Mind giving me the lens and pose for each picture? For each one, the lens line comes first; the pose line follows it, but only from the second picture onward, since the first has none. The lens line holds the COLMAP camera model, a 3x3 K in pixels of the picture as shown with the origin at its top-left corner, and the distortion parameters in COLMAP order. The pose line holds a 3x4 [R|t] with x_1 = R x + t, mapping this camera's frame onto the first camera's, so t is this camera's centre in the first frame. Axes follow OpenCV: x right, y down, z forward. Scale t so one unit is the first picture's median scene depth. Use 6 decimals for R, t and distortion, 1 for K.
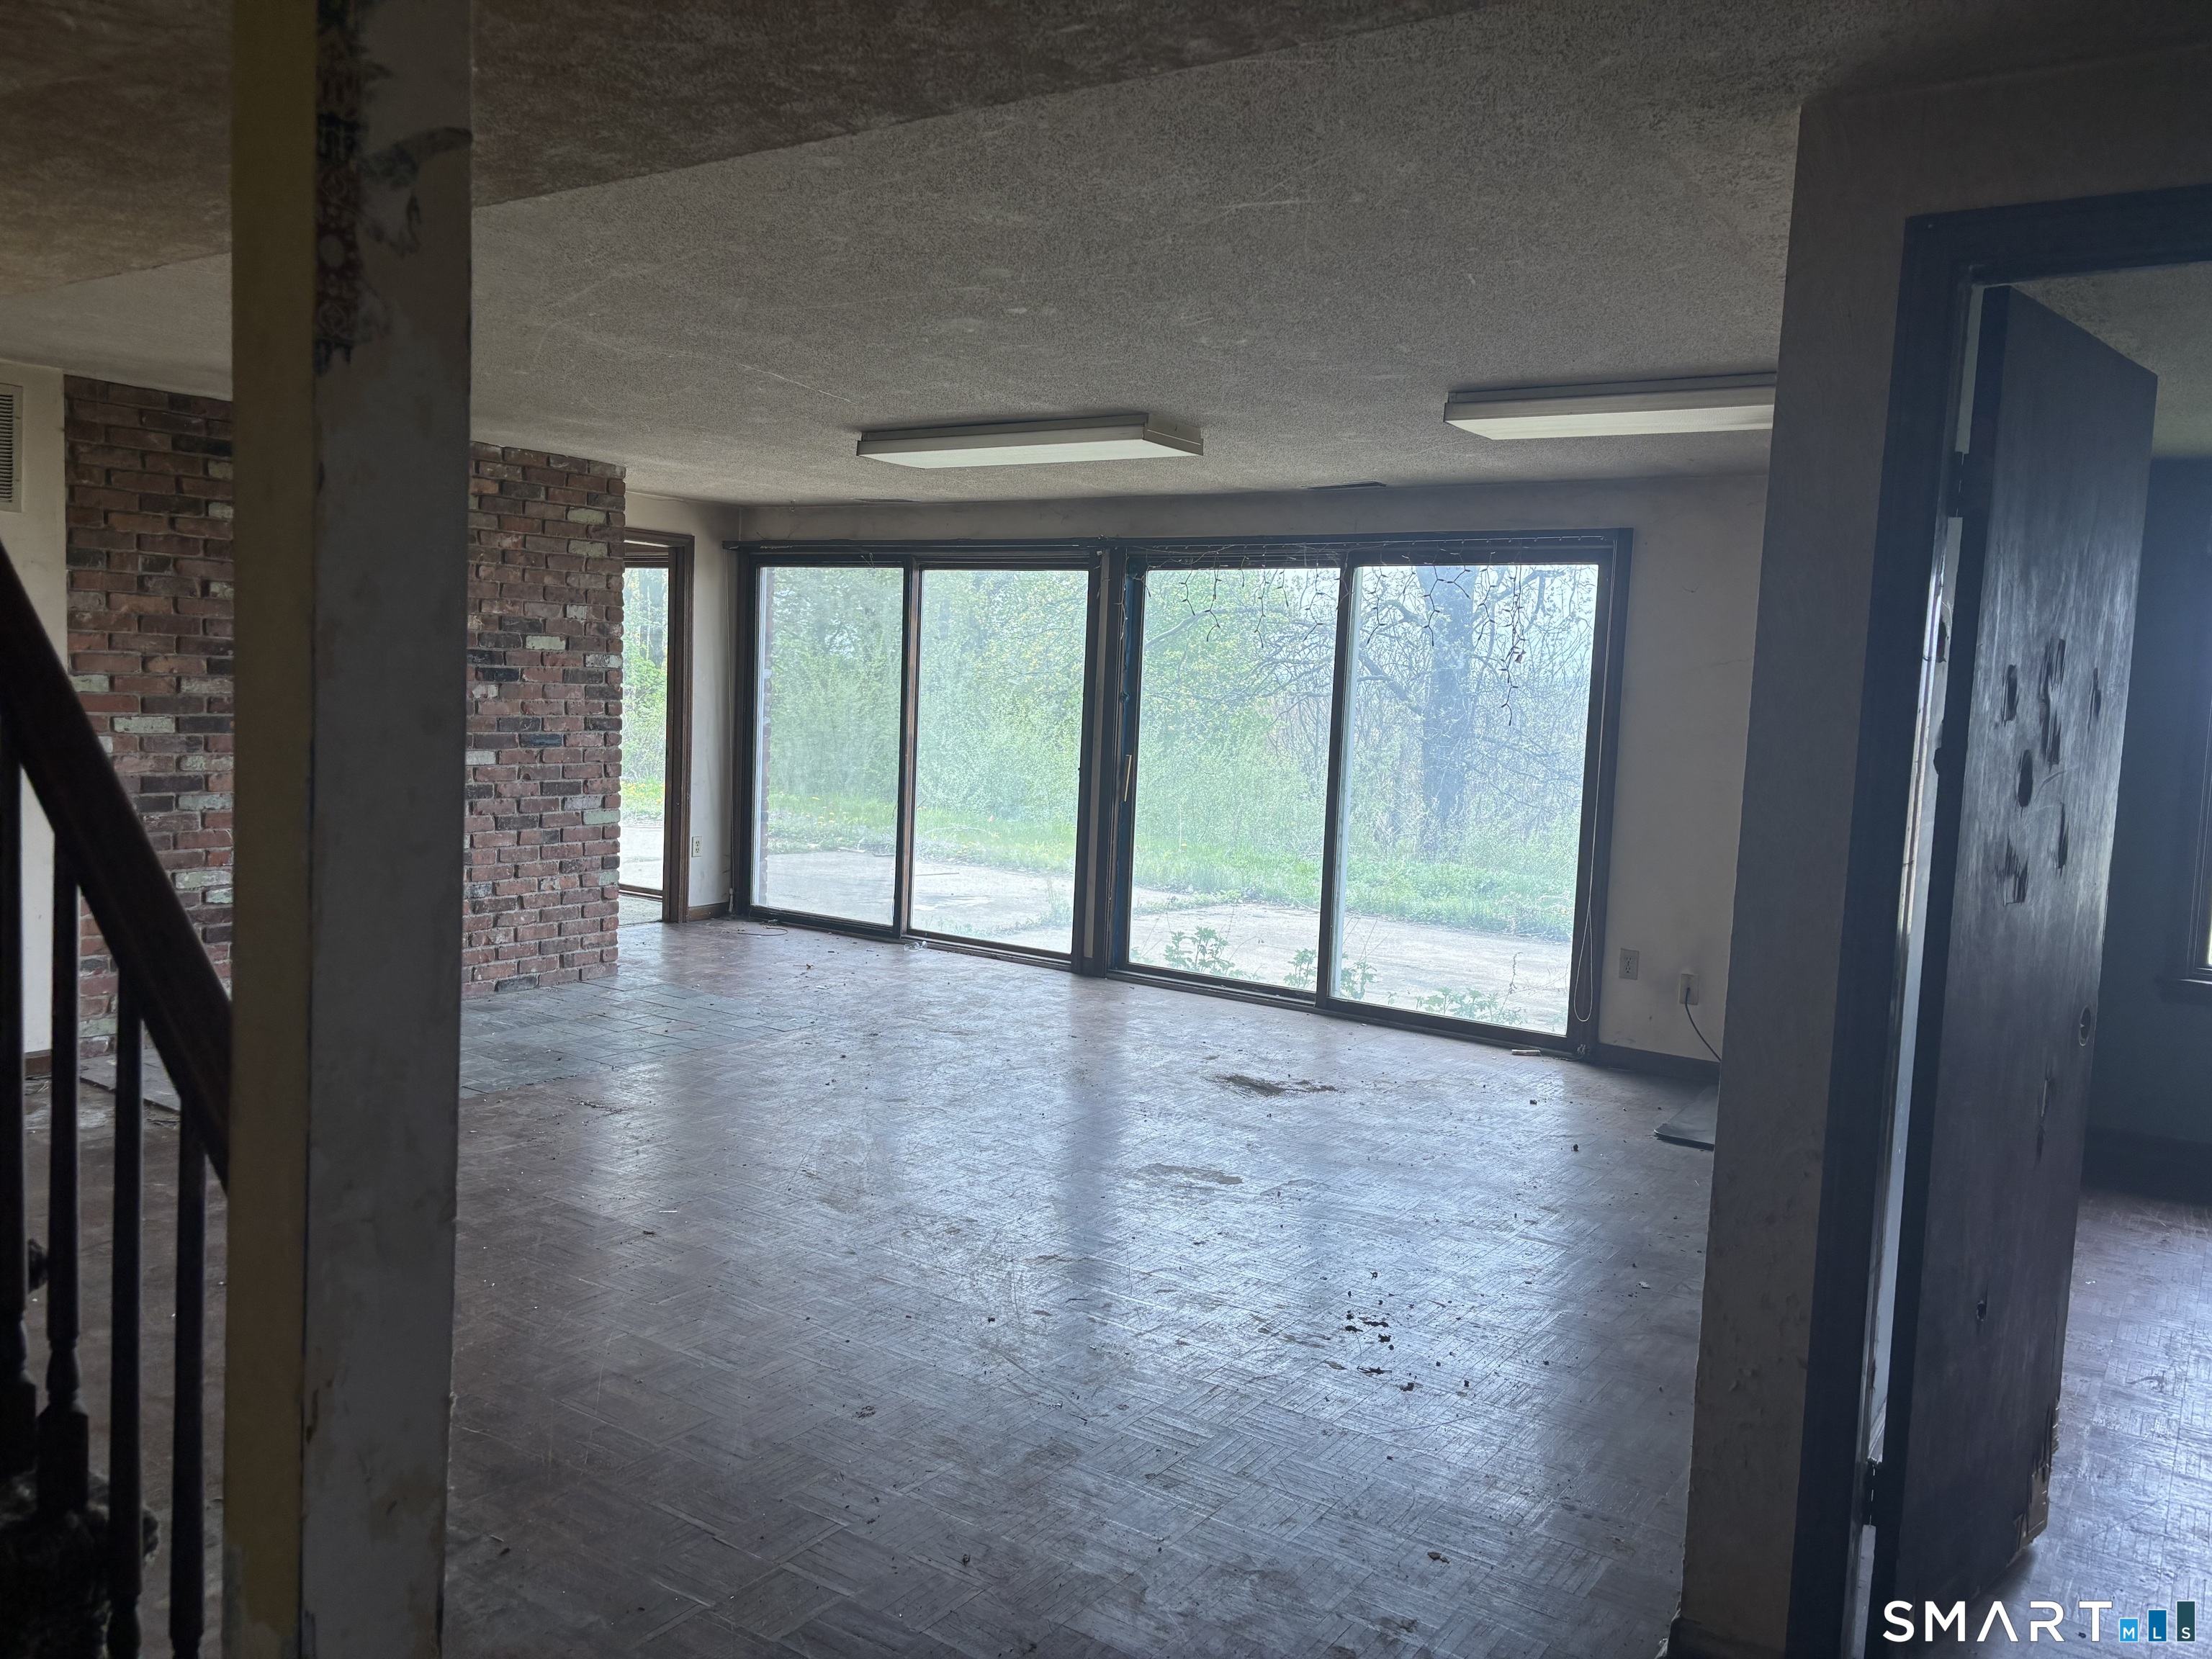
lens RADIAL K [[1681.4, 0, 1162.1], [0, 1681.4, 818.5], [0, 0, 1]] dist [0.099883, -0.175505]
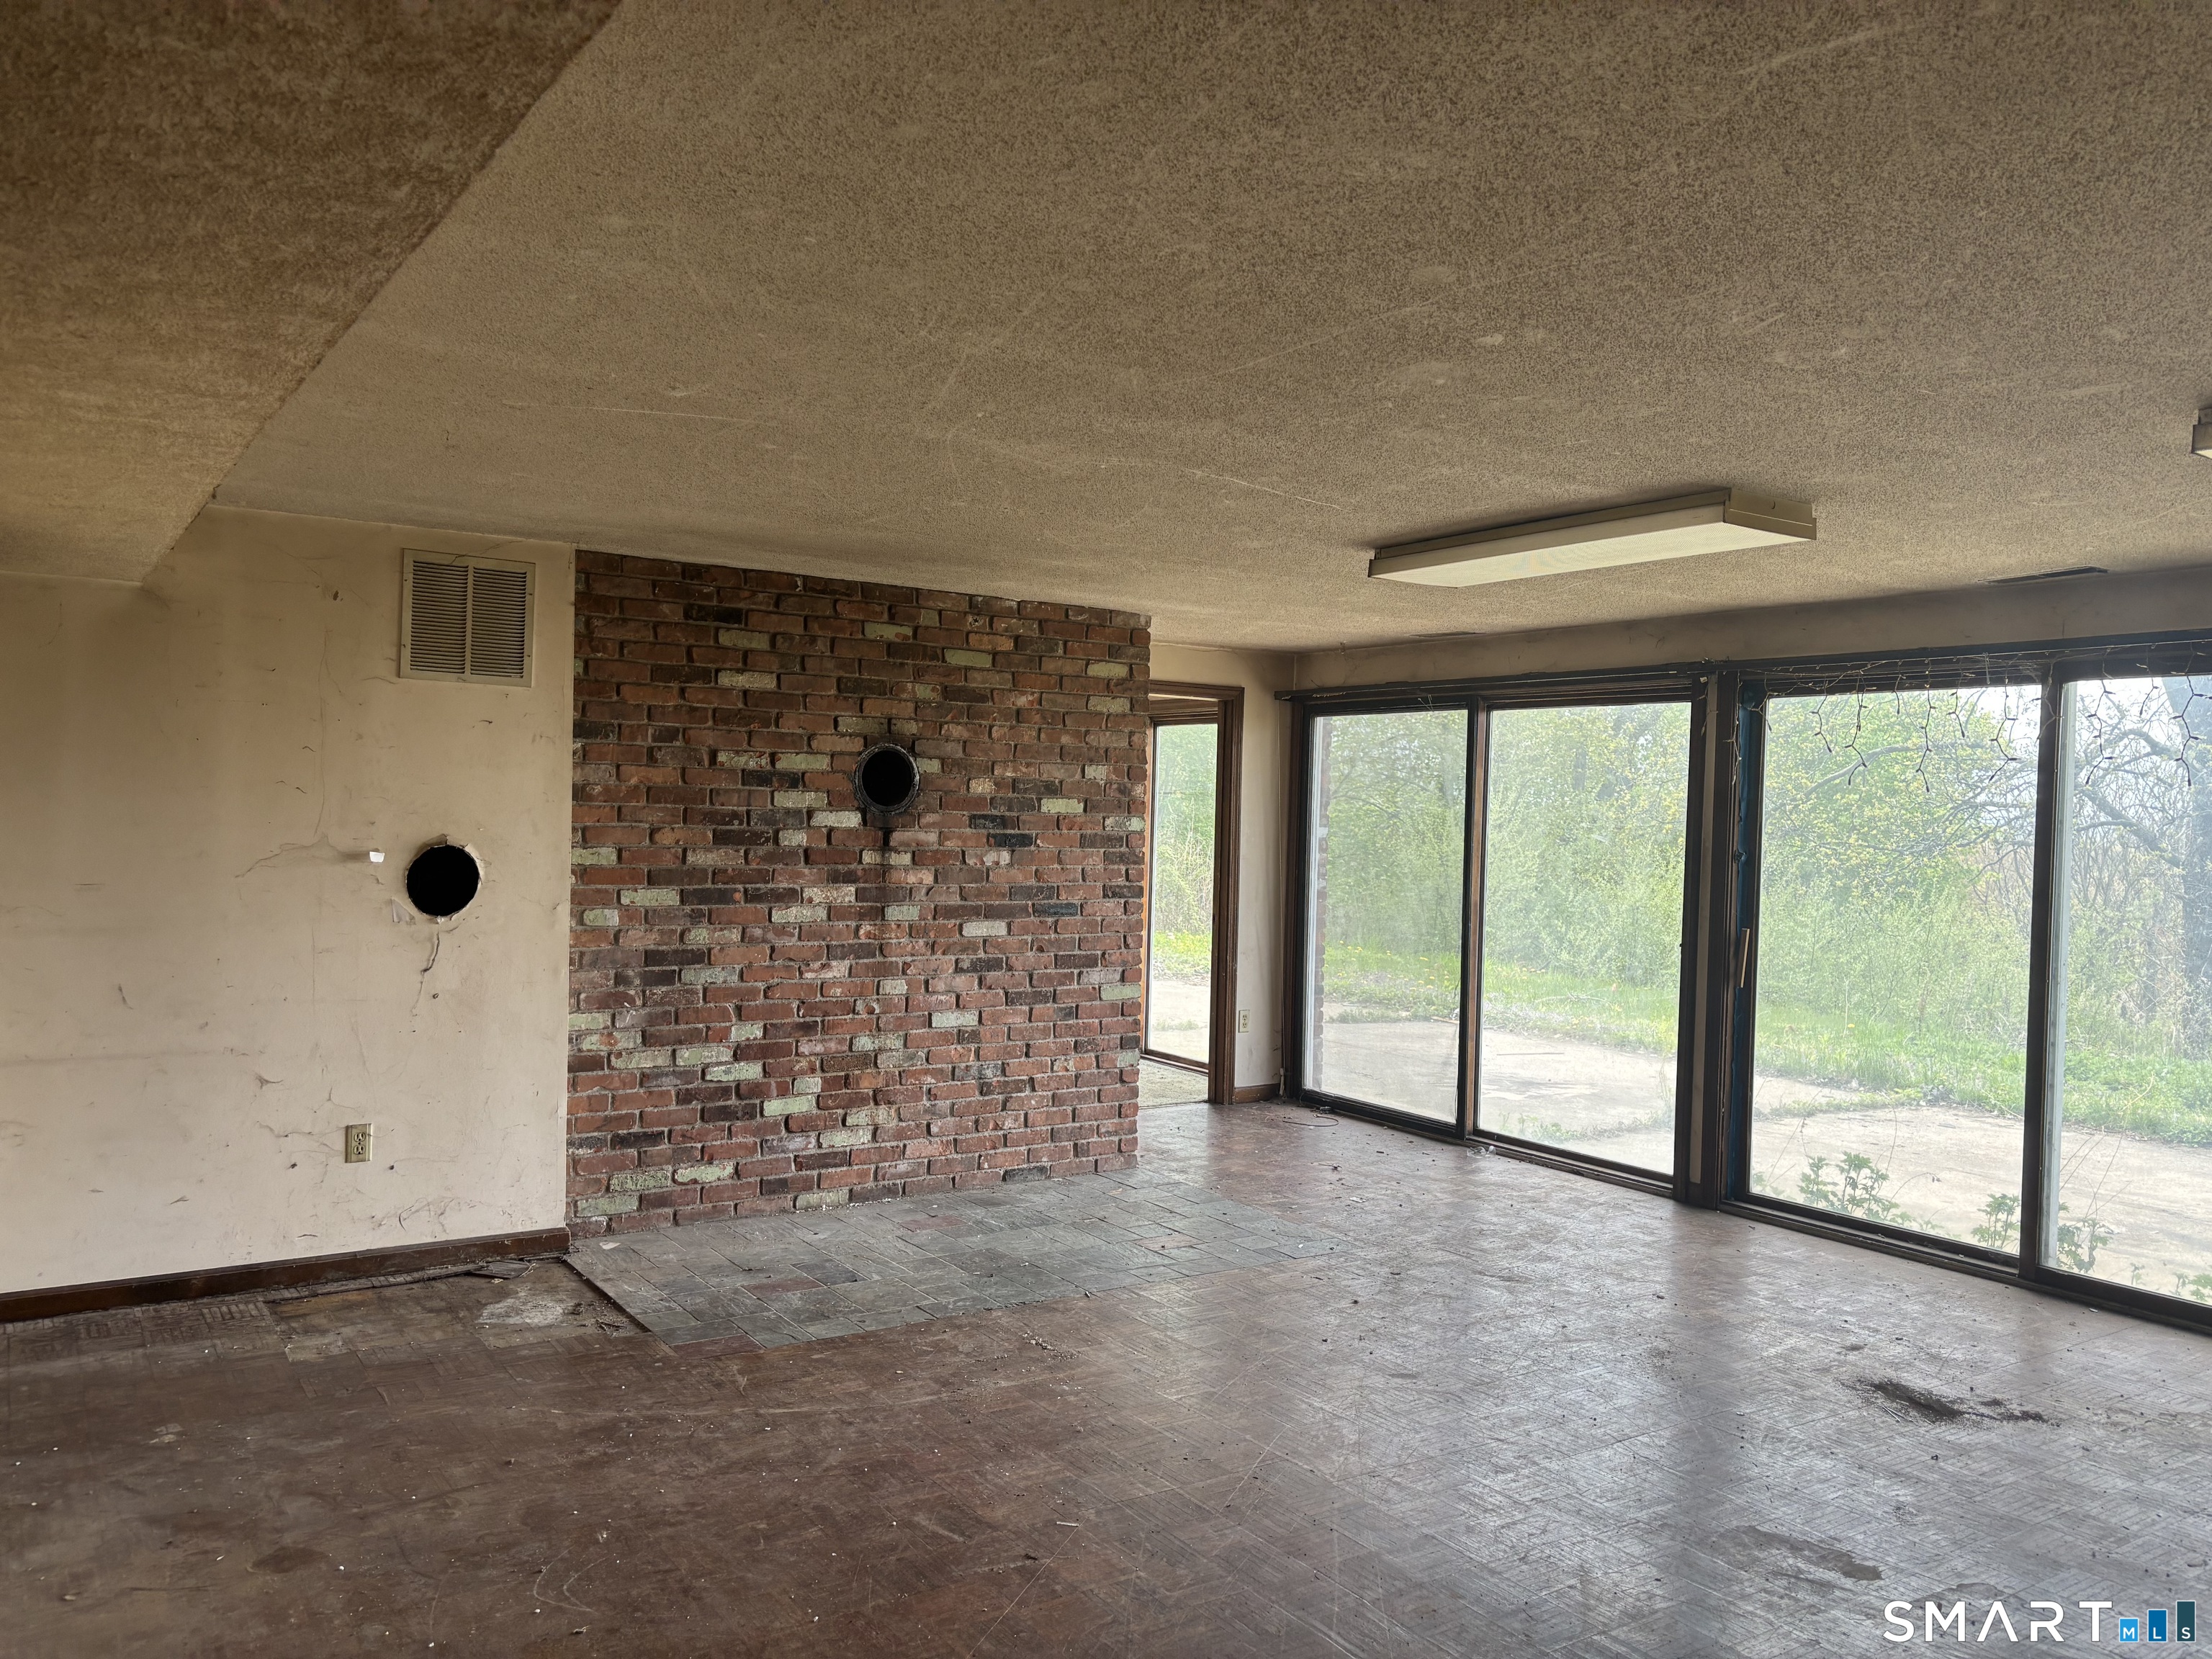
lens RADIAL K [[1652.3, 0, 1124.4], [0, 1652.3, 826.3], [0, 0, 1]] dist [0.084057, -0.123607]
pose [[0.916767, -0.013717, -0.399187, 0.031586], [-0.020185, 0.996542, -0.080600, -0.019192], [0.398912, 0.081949, 0.913320, 0.182649]]
